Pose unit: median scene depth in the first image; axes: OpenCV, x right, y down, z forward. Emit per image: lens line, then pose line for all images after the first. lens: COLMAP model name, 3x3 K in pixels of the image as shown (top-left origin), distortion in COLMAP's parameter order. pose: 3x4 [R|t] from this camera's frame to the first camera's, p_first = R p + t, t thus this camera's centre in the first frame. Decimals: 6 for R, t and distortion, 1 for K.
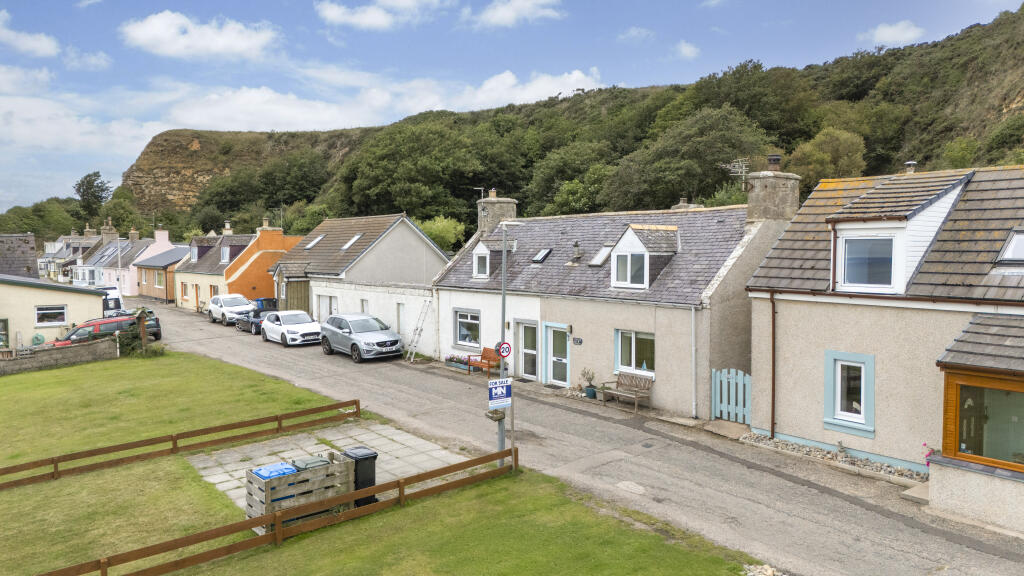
lens RADIAL K [[747.9, 0, 515.8], [0, 747.9, 287.1], [0, 0, 1]] dist [0.104670, -0.120707]
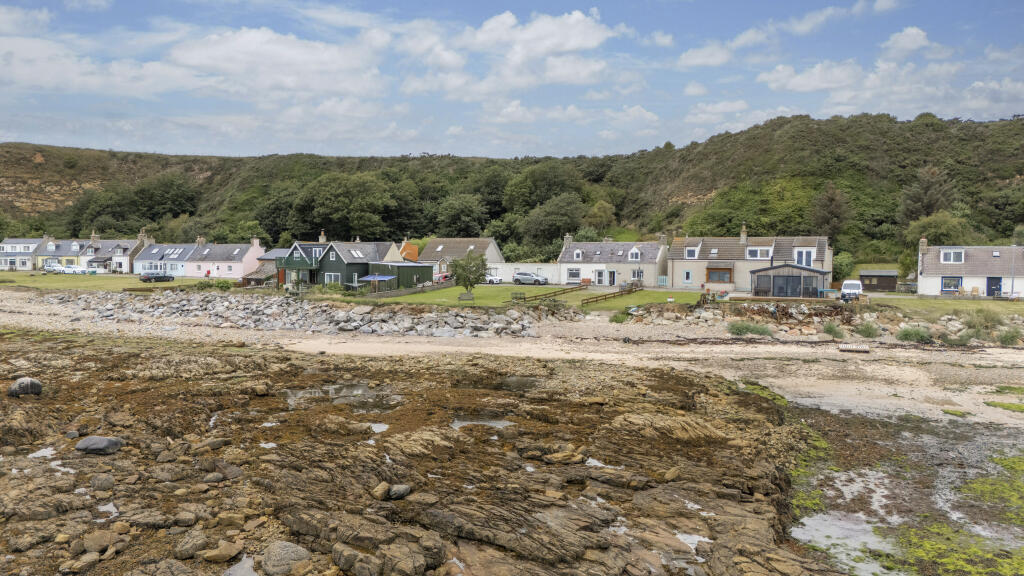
lens RADIAL K [[747.9, 0, 515.8], [0, 747.9, 287.1], [0, 0, 1]] dist [0.104670, -0.120707]
pose [[0.895607, -0.005391, 0.444814, -1.638975], [0.011946, 0.999857, -0.011934, 0.137497], [-0.444687, 0.016002, 0.895543, -1.764789]]
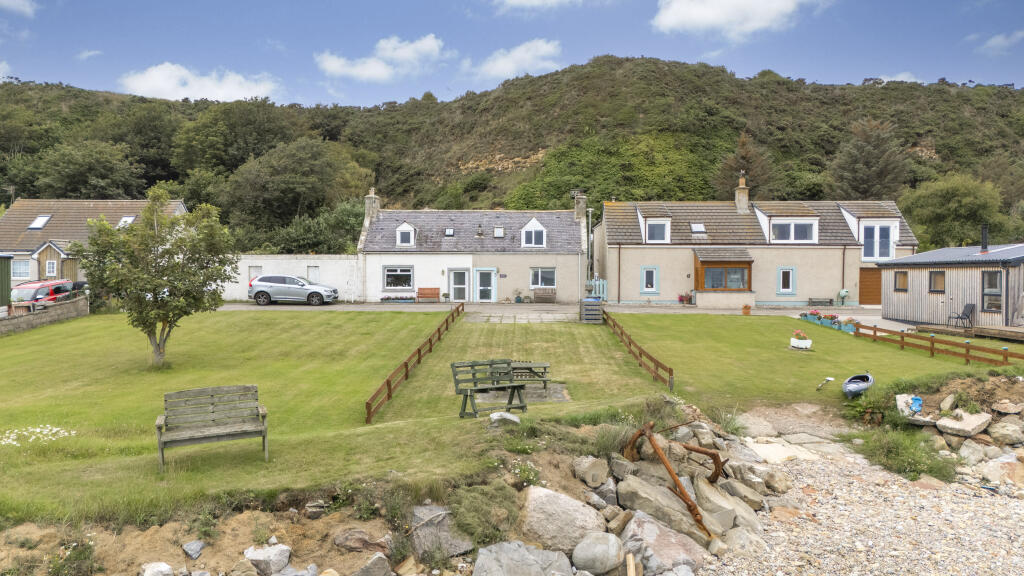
lens RADIAL K [[747.9, 0, 515.8], [0, 747.9, 287.1], [0, 0, 1]] dist [0.104670, -0.120707]
pose [[0.615253, -0.014347, 0.788199, -1.012427], [0.038234, 0.999201, -0.011657, 0.090205], [-0.787402, 0.037308, 0.615310, -0.139056]]
